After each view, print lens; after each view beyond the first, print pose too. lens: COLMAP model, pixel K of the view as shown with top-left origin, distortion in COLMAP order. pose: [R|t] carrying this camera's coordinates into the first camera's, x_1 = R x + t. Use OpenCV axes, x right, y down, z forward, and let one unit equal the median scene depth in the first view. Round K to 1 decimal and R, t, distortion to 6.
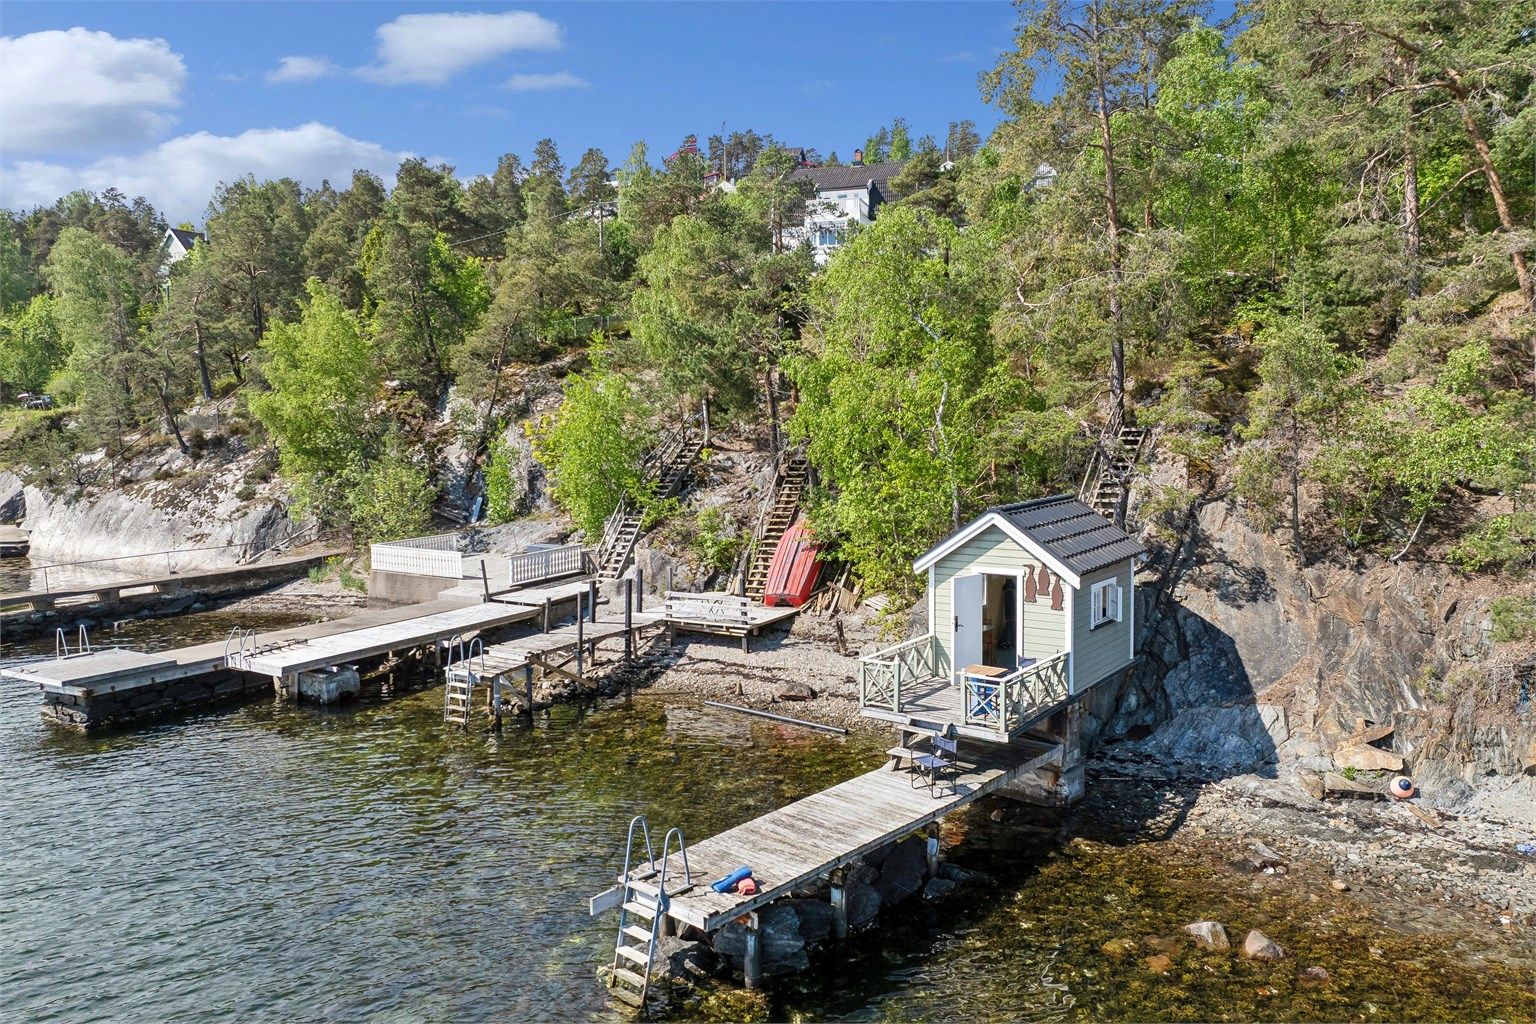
lens RADIAL K [[1093.8, 0, 768.0], [0, 1093.8, 512.0], [0, 0, 1]] dist [-0.029998, -0.001336]
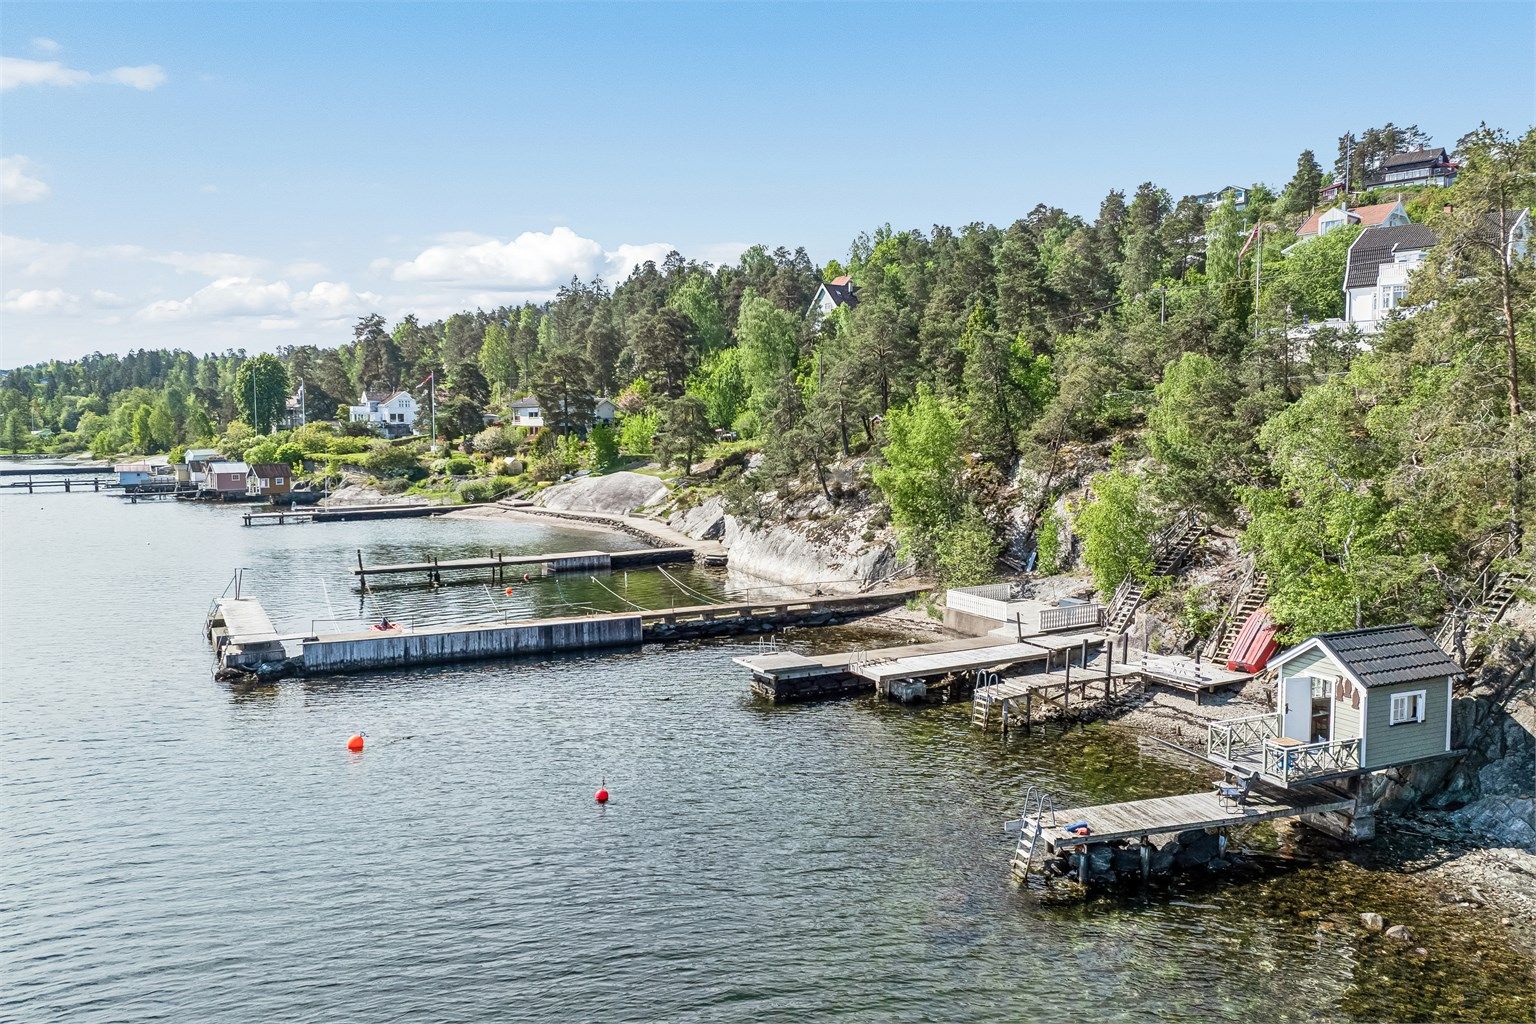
lens RADIAL K [[1093.8, 0, 768.0], [0, 1093.8, 512.0], [0, 0, 1]] dist [-0.029998, -0.001336]
pose [[0.855467, 0.048736, -0.515559, 0.163607], [-0.050474, 0.998669, 0.010653, -0.075825], [0.515392, 0.016909, 0.856788, -0.334690]]
